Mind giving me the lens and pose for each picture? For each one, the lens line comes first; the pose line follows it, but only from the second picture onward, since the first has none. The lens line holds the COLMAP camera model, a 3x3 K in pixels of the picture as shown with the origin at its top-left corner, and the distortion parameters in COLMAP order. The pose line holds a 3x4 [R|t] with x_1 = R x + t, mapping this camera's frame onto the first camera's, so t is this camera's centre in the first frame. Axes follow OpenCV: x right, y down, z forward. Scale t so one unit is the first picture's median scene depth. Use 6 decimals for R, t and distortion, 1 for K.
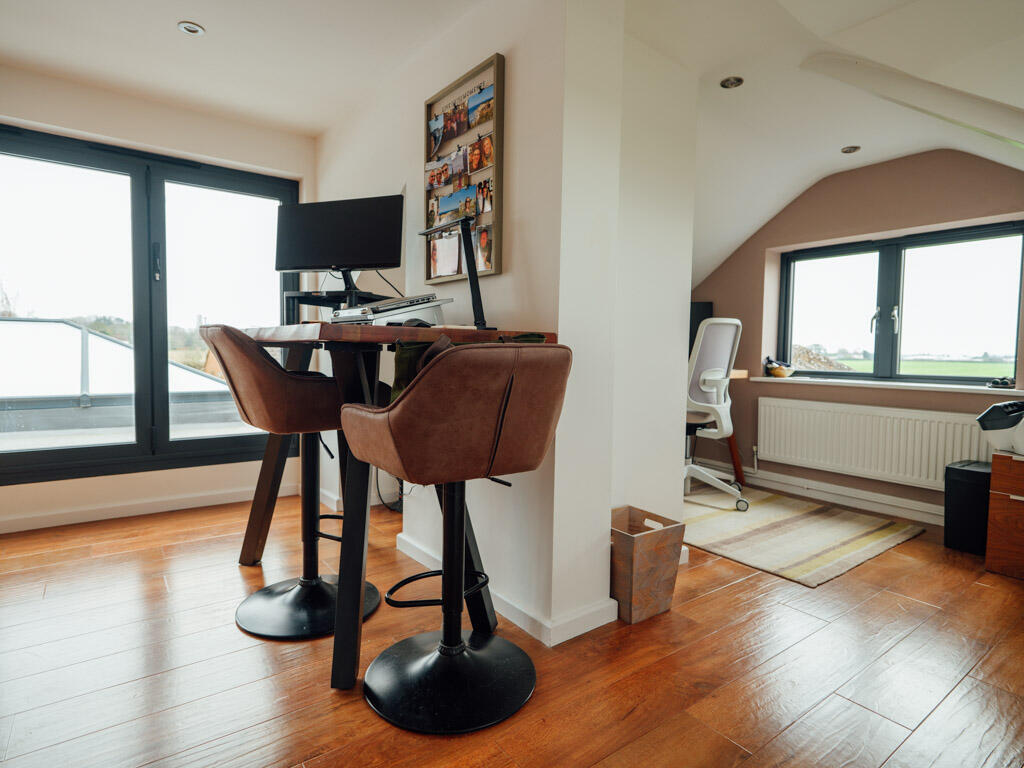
lens RADIAL K [[552.8, 0, 511.1], [0, 552.8, 379.6], [0, 0, 1]] dist [0.001383, -0.000260]
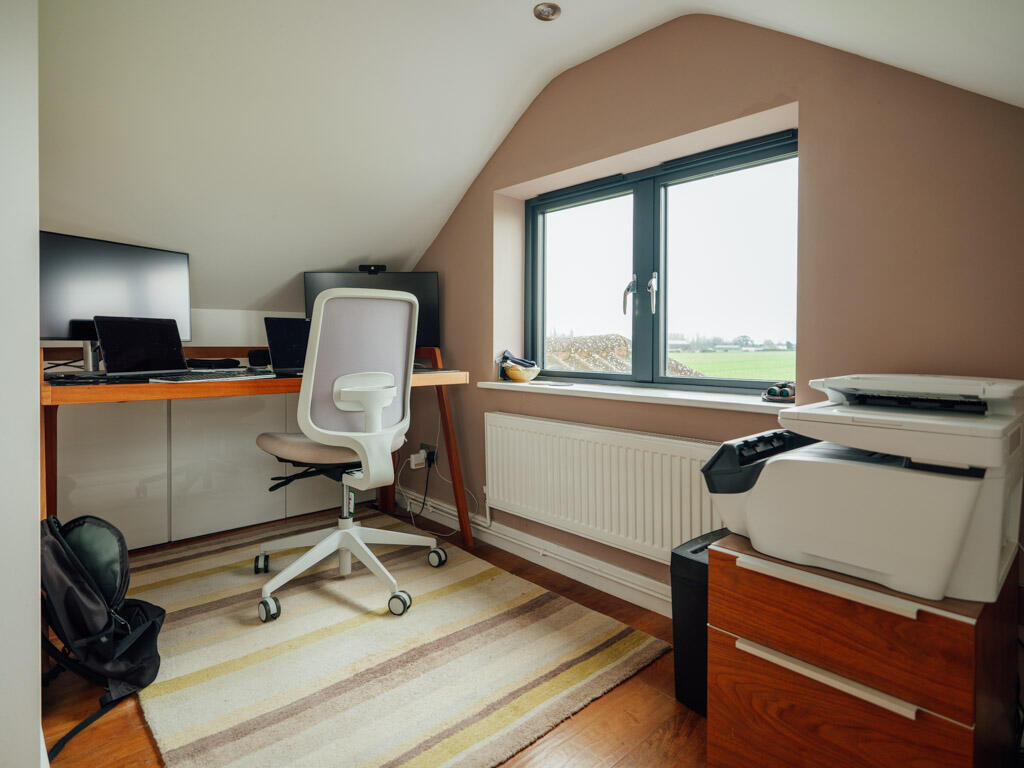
lens RADIAL K [[552.8, 0, 517.9], [0, 552.8, 349.9], [0, 0, 1]] dist [0.001383, -0.000260]
pose [[0.994625, -0.010432, 0.103018, 0.463183], [0.014820, 0.999011, -0.041923, -0.016387], [-0.102479, 0.043225, 0.993796, 0.371037]]
